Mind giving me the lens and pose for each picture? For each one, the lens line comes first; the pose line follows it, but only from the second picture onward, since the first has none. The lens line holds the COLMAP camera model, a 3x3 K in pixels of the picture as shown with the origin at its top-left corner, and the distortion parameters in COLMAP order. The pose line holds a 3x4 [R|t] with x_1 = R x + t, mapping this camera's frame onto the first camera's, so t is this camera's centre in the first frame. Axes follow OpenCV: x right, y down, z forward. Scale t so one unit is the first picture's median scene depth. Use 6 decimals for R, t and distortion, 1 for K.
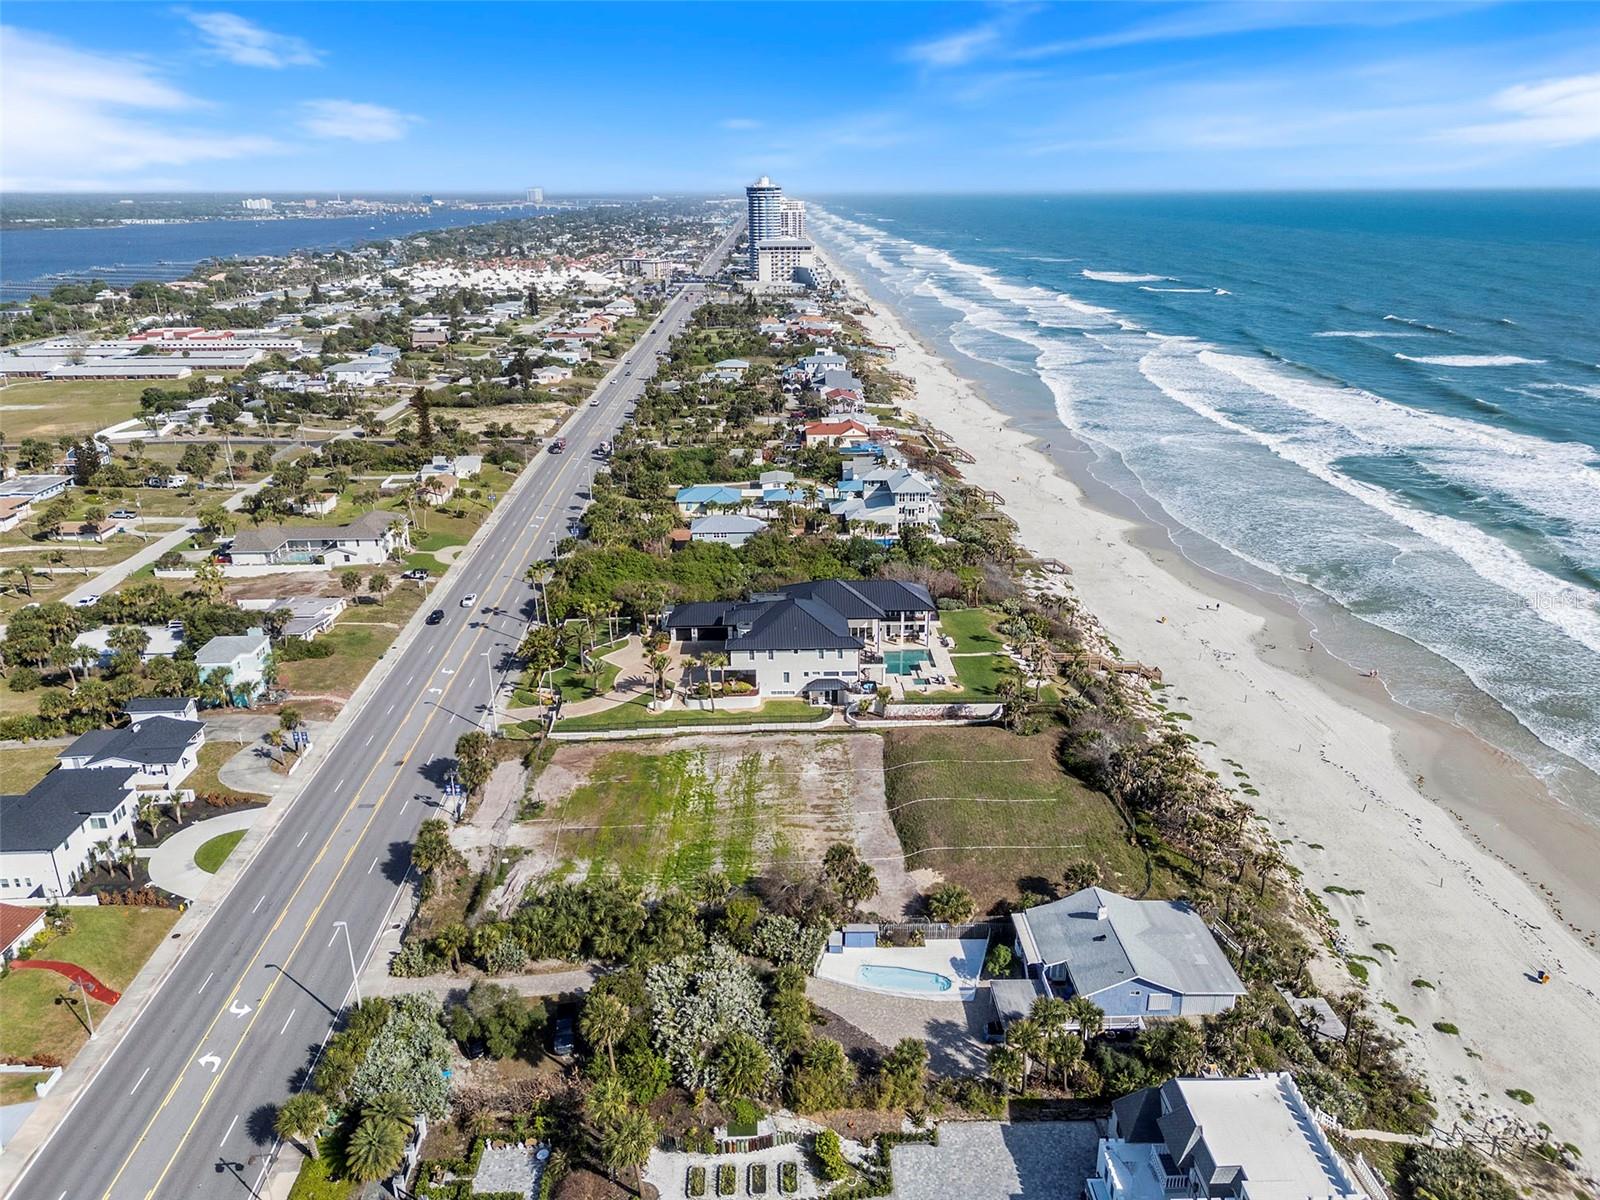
lens RADIAL K [[1109.2, 0, 800.0], [0, 1109.2, 600.0], [0, 0, 1]] dist [0.093509, -0.094013]
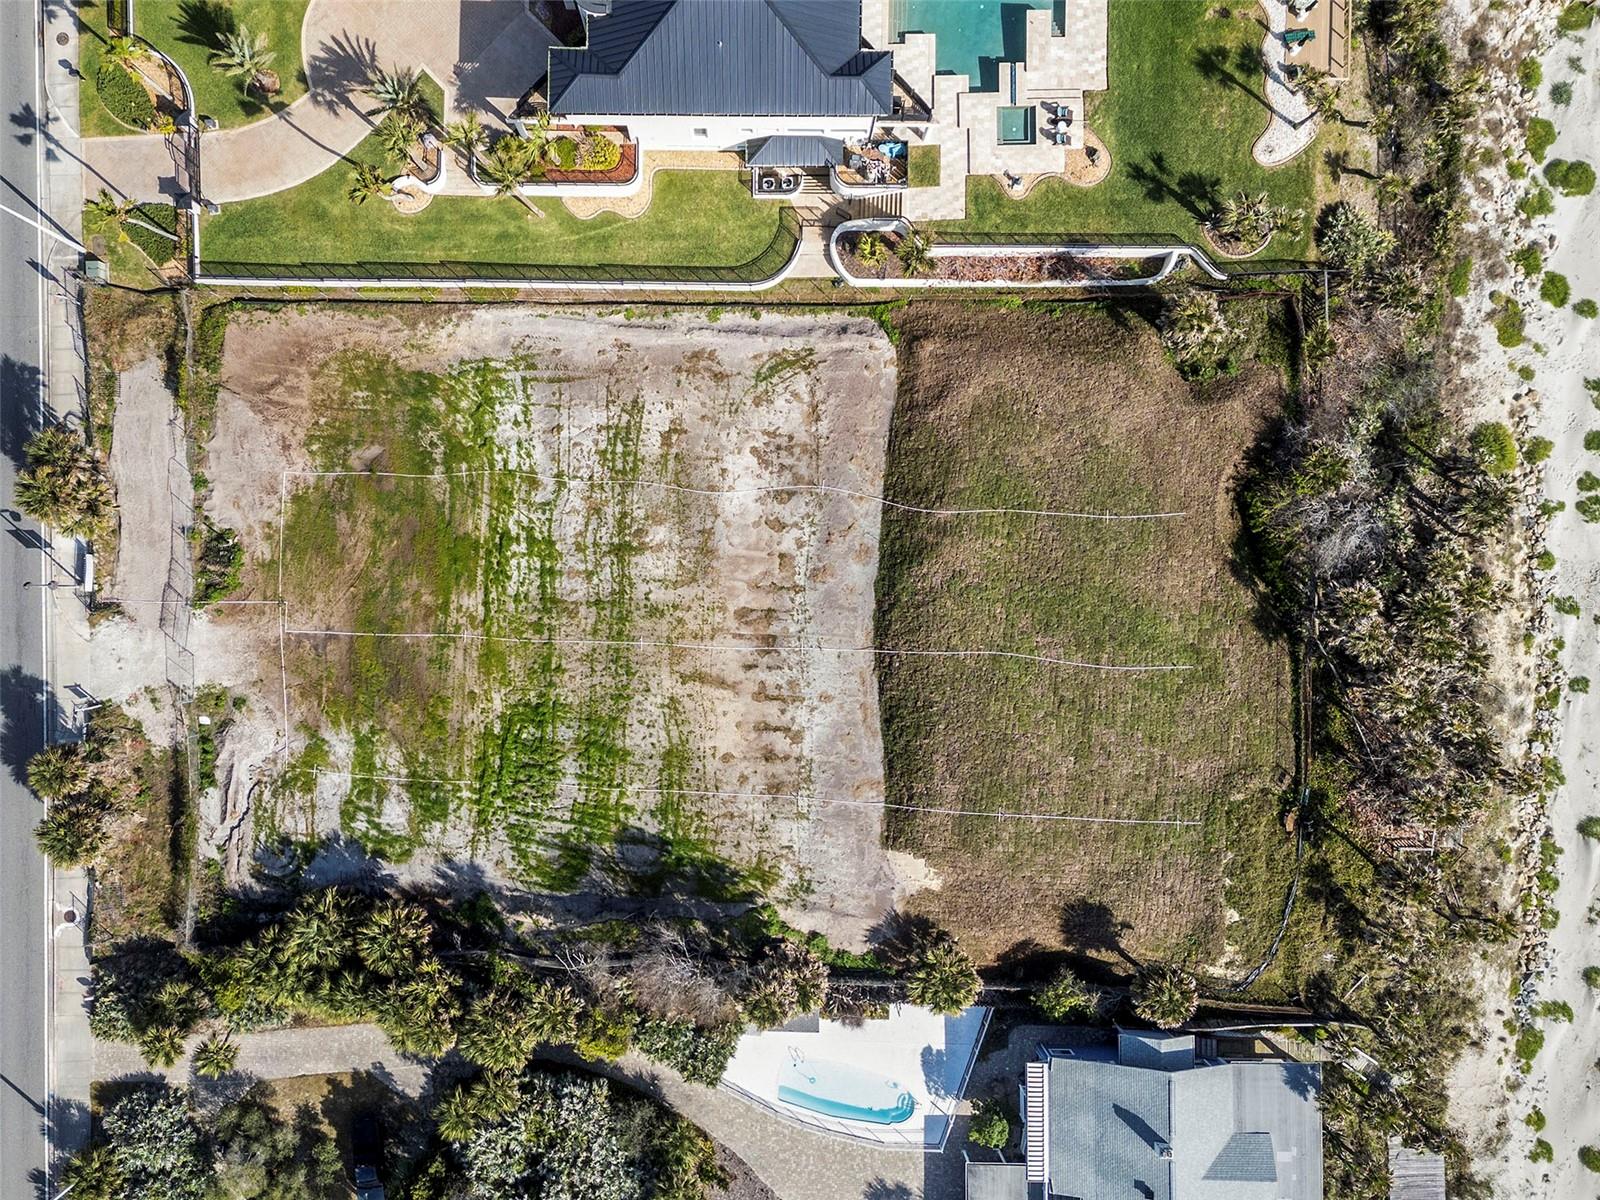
lens RADIAL K [[1303.0, 0, 735.8], [0, 1303.0, 593.3], [0, 0, 1]] dist [0.088127, -0.088710]
pose [[0.999254, 0.038469, -0.003439, 0.011662], [-0.010386, 0.353404, 0.935413, -0.395992], [0.037200, -0.934680, 0.353540, 0.754145]]
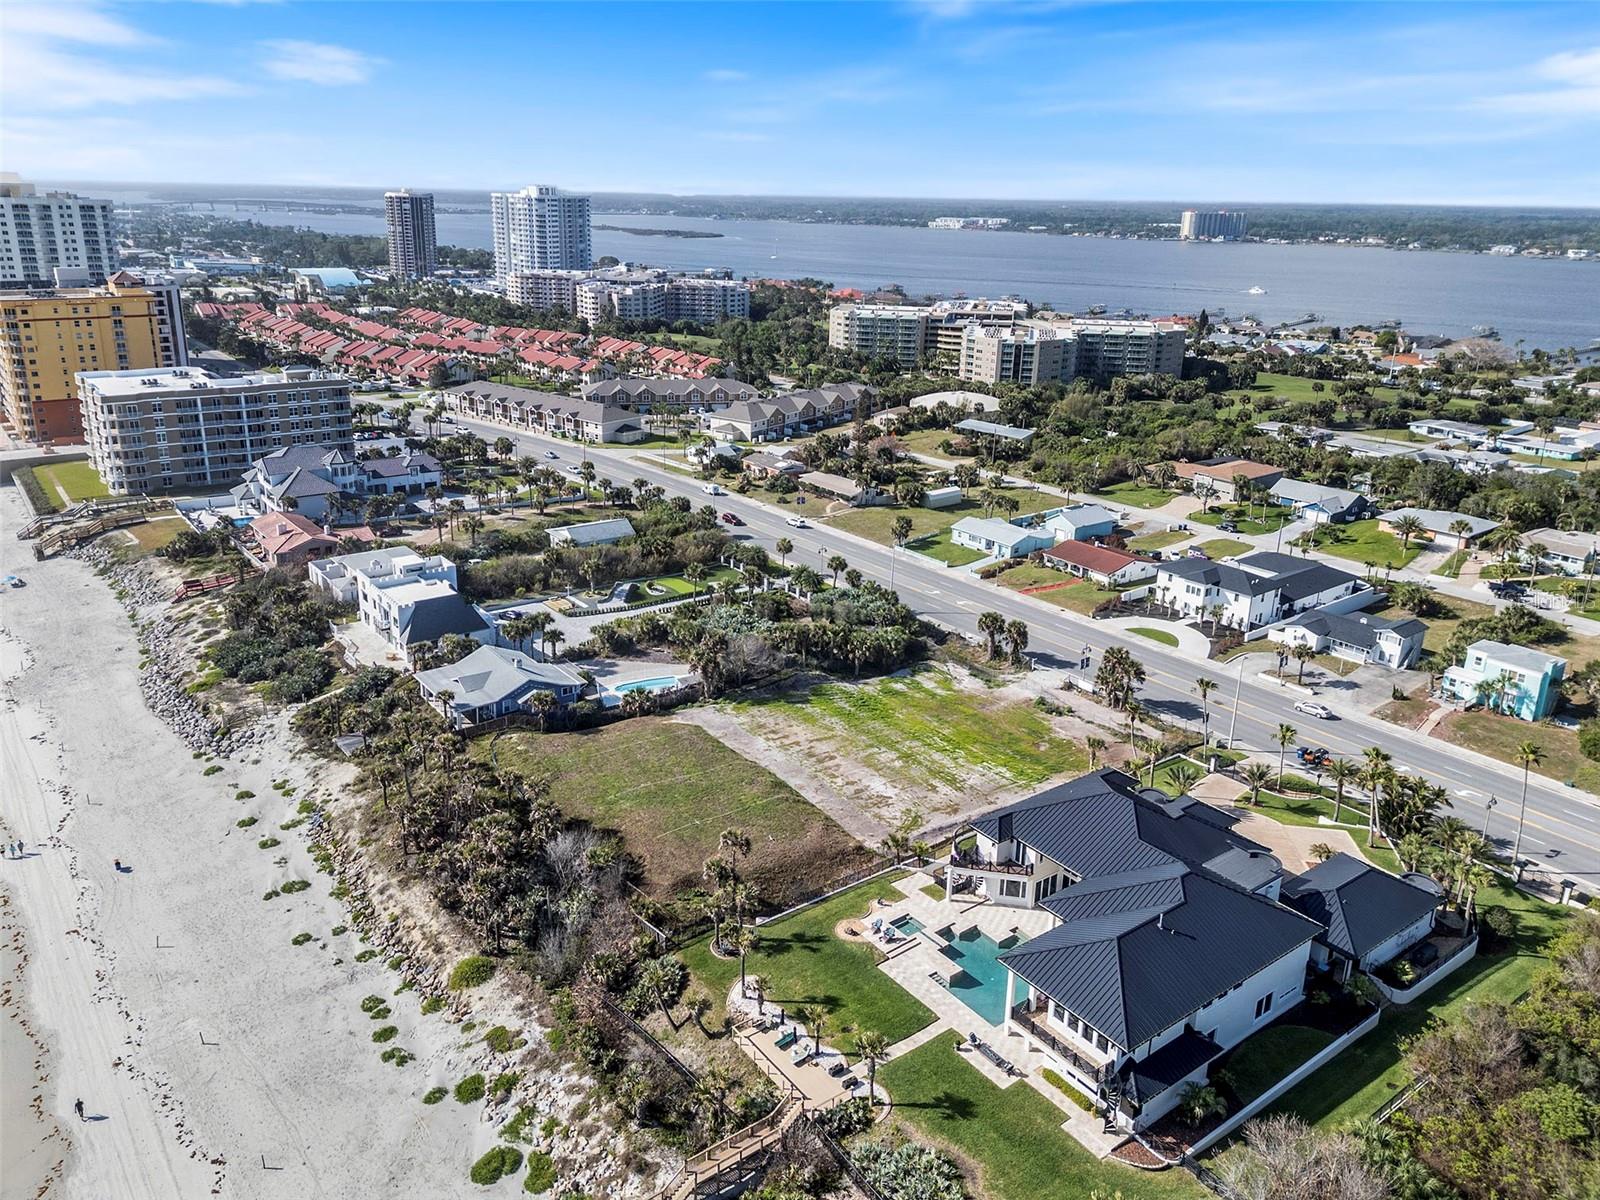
lens RADIAL K [[1136.0, 0, 773.0], [0, 1136.0, 599.2], [0, 0, 1]] dist [0.099917, -0.124142]
pose [[-0.821706, 0.178905, -0.541102, 0.547864], [-0.211754, 0.785637, 0.581321, -0.472021], [0.529112, 0.592256, -0.607679, 1.436230]]
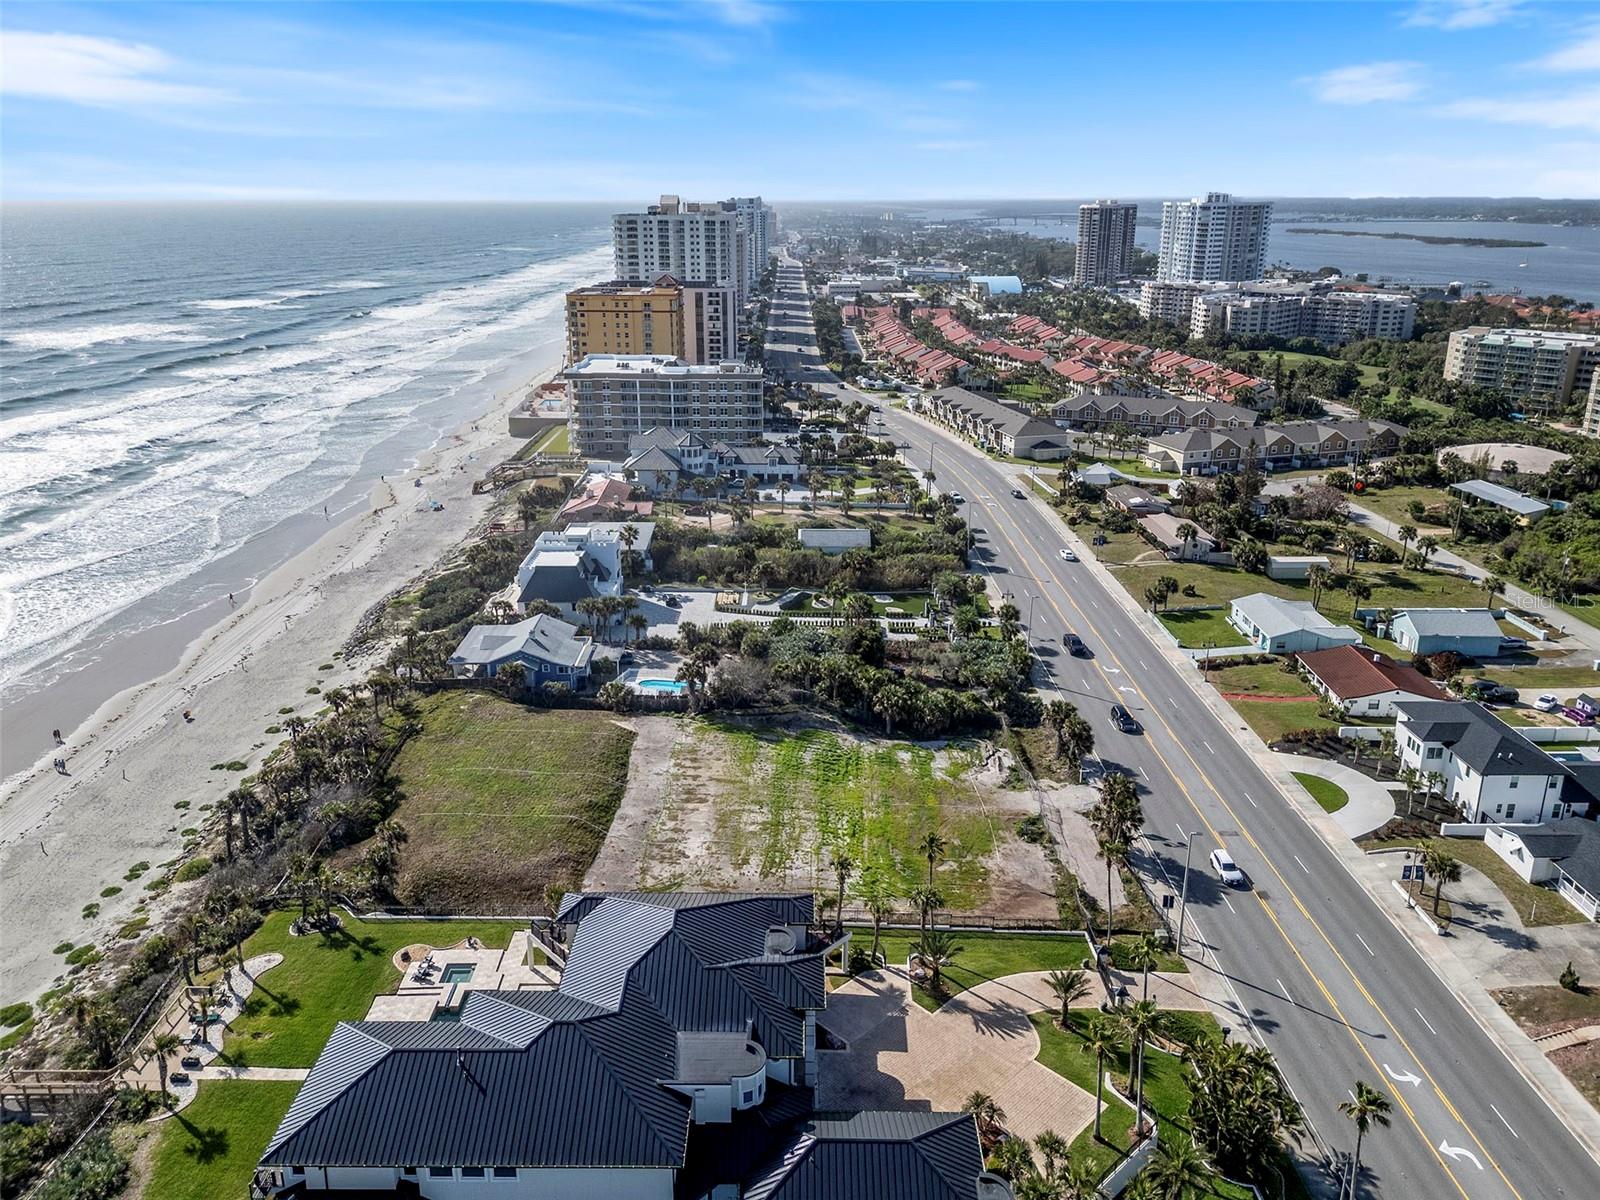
lens RADIAL K [[1132.2, 0, 790.0], [0, 1132.2, 570.5], [0, 0, 1]] dist [0.091365, -0.097840]
pose [[-0.999245, -0.009311, 0.037713, -0.084920], [0.016057, 0.785024, 0.619258, -0.501636], [-0.035372, 0.619396, -0.784282, 1.534380]]
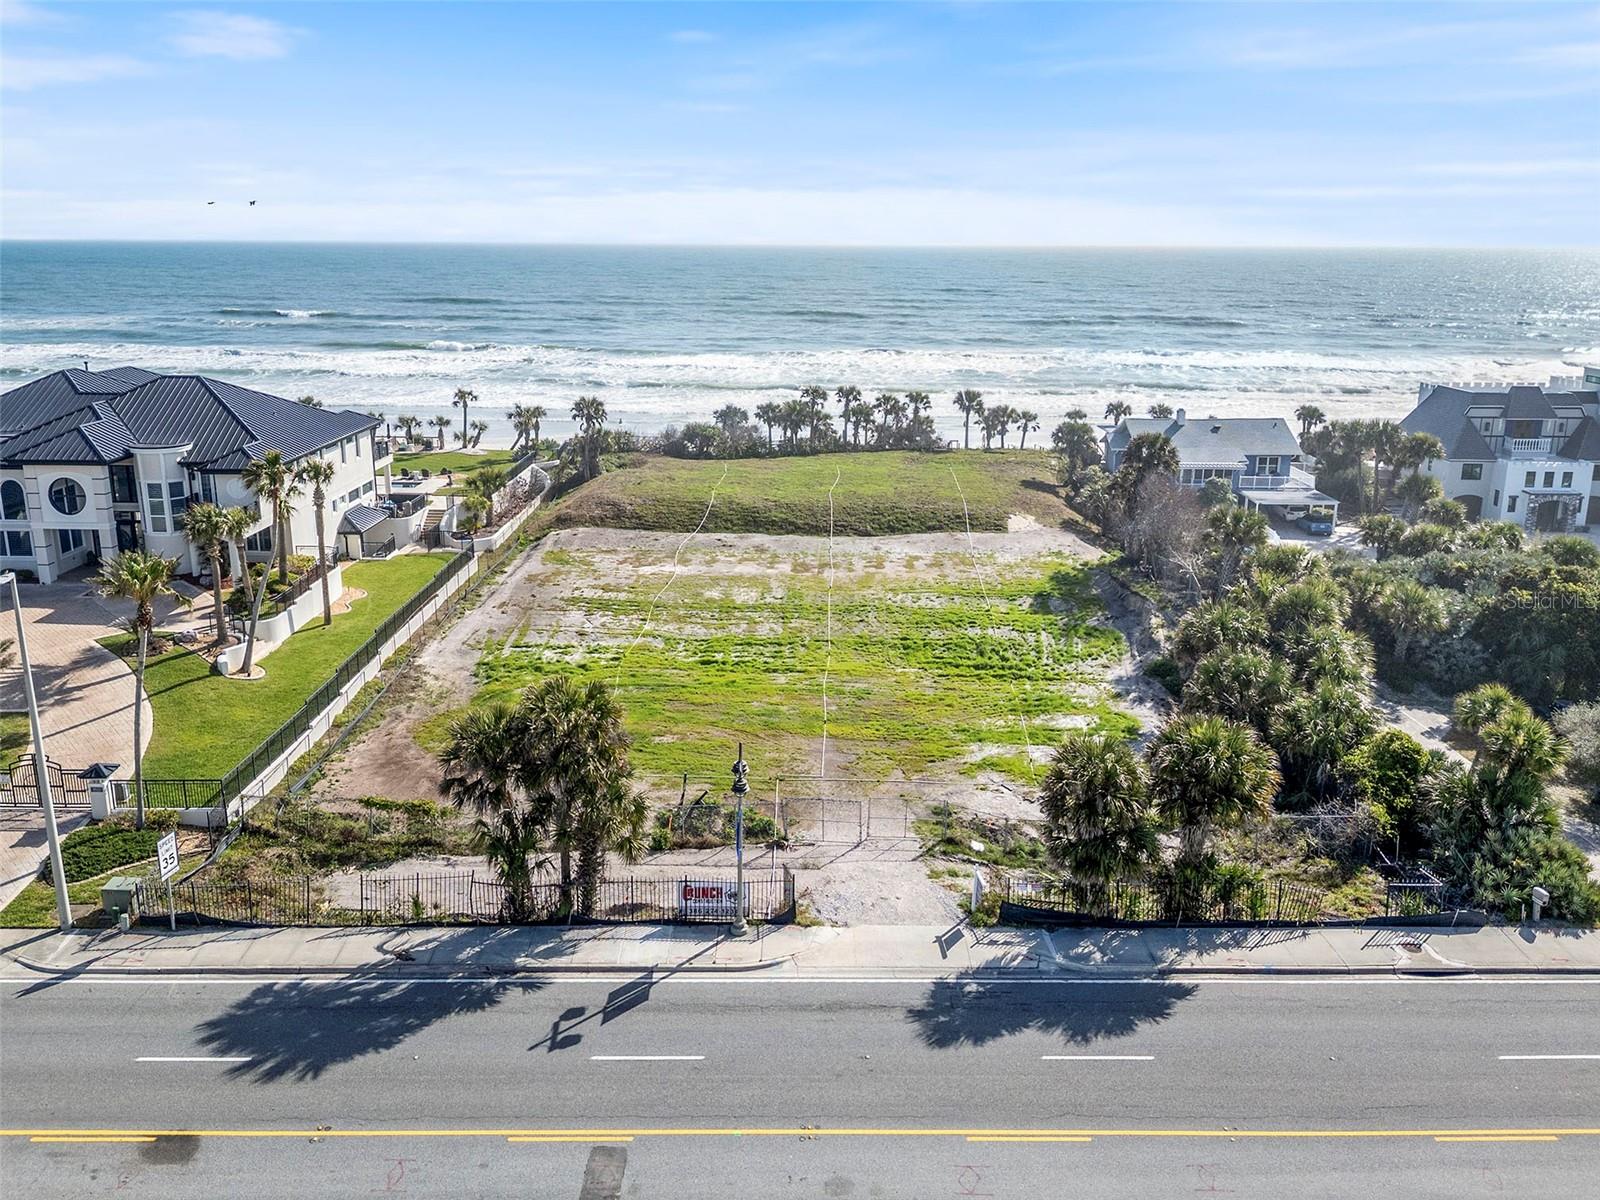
lens RADIAL K [[1250.4, 0, 776.2], [0, 1250.4, 601.4], [0, 0, 1]] dist [0.012975, -0.001912]
pose [[0.058480, -0.269744, 0.961155, -0.554189], [0.341092, 0.910258, 0.234706, 0.050245], [-0.938209, 0.314117, 0.145239, 0.889857]]
